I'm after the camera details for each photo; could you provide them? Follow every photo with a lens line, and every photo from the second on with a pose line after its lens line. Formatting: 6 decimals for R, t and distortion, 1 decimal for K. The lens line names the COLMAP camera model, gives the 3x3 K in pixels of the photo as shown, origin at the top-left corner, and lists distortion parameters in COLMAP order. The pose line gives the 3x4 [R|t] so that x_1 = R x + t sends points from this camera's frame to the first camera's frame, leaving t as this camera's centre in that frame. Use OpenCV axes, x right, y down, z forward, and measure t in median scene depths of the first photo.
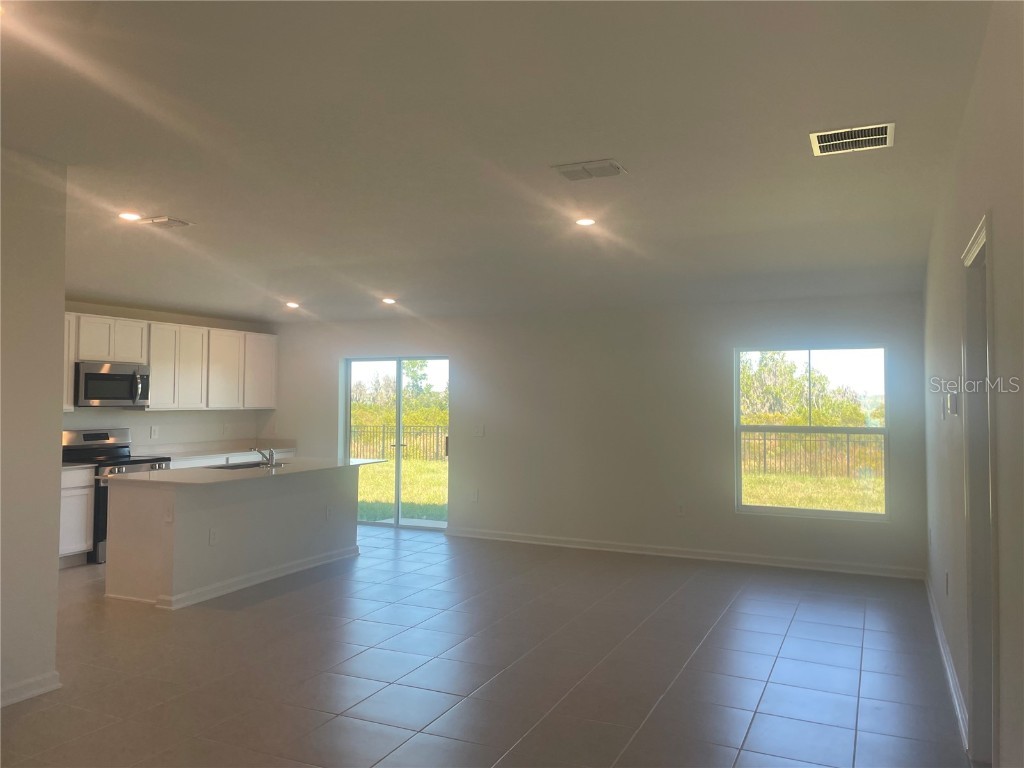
lens RADIAL K [[772.1, 0, 517.5], [0, 772.1, 381.5], [0, 0, 1]] dist [0.095920, -0.114992]
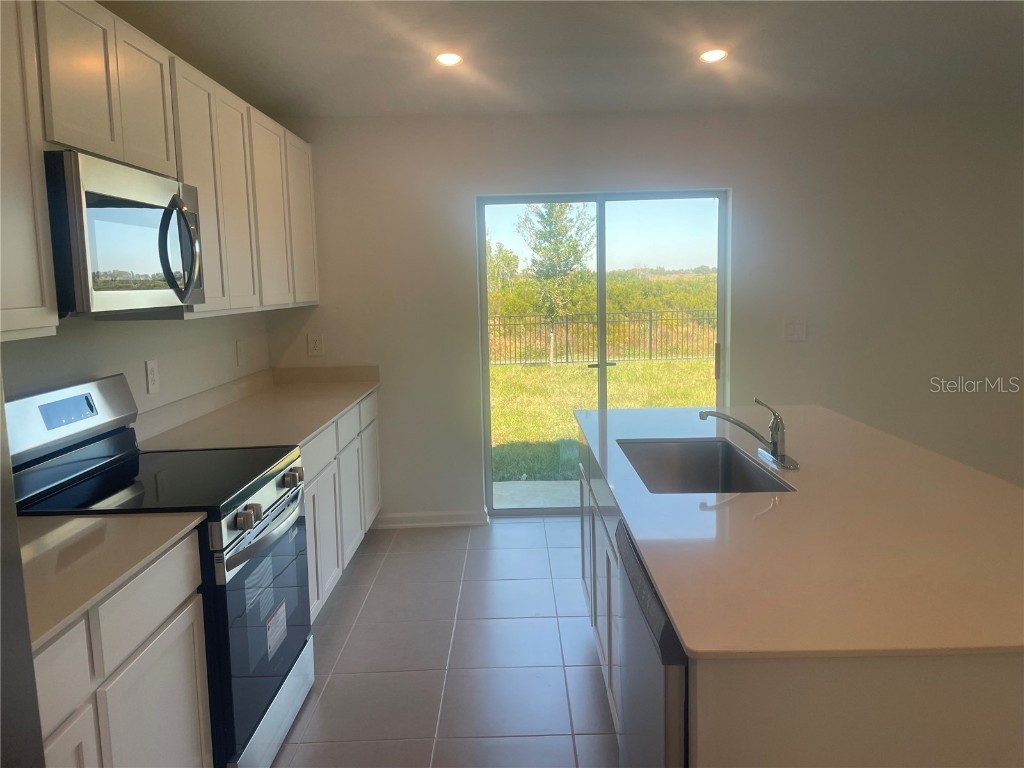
lens RADIAL K [[772.1, 0, 520.2], [0, 772.1, 372.5], [0, 0, 1]] dist [0.095920, -0.114992]
pose [[0.903355, -0.075807, 0.422141, -0.490038], [0.017262, 0.989885, 0.140820, 0.013688], [-0.428546, -0.119924, 0.895526, 0.624632]]
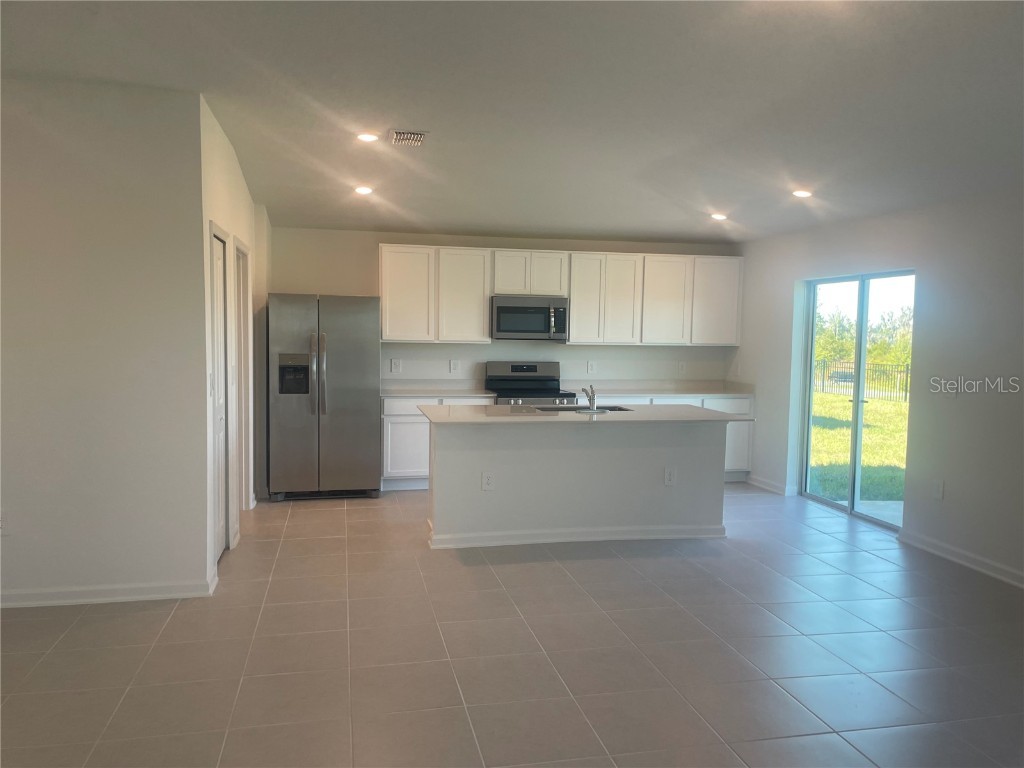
lens RADIAL K [[772.1, 0, 514.1], [0, 772.1, 386.9], [0, 0, 1]] dist [0.095920, -0.114992]
pose [[0.611566, 0.060458, -0.788880, 0.249920], [0.005044, 0.996758, 0.080299, 0.012334], [0.791178, -0.053087, 0.609278, 0.358217]]
